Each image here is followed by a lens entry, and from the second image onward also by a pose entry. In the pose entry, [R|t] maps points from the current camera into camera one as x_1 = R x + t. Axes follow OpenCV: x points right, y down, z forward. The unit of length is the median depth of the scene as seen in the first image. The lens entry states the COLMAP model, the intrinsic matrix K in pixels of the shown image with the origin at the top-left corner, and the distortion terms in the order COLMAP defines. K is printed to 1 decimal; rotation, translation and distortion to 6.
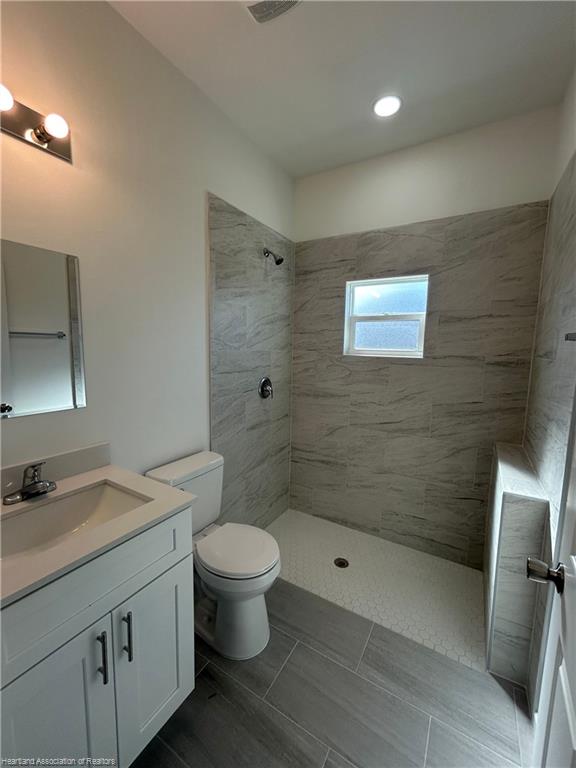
lens RADIAL K [[311.4, 0, 290.2], [0, 311.4, 382.8], [0, 0, 1]] dist [0.003035, -0.000324]
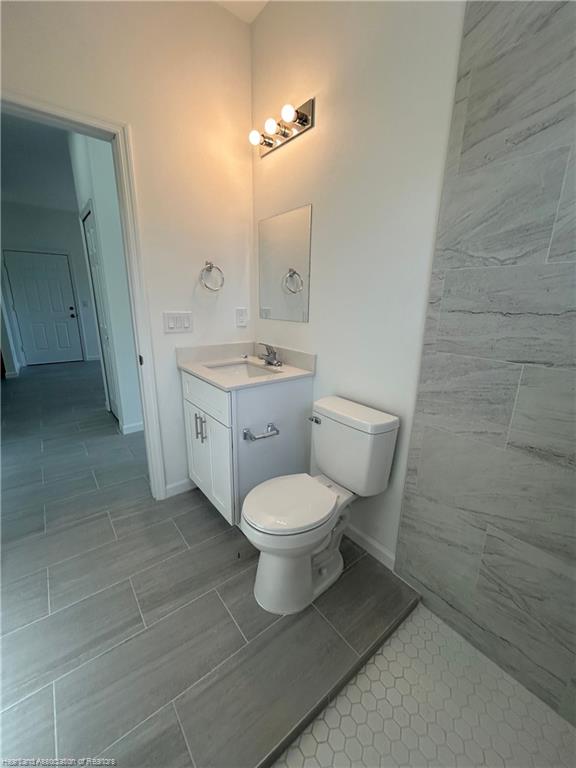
lens RADIAL K [[311.4, 0, 290.8], [0, 311.4, 383.2], [0, 0, 1]] dist [0.003035, -0.000324]
pose [[-0.355919, 0.217191, -0.908928, 0.449529], [-0.136886, 0.950011, 0.280610, -0.025836], [0.924437, 0.224294, -0.308396, 0.955653]]
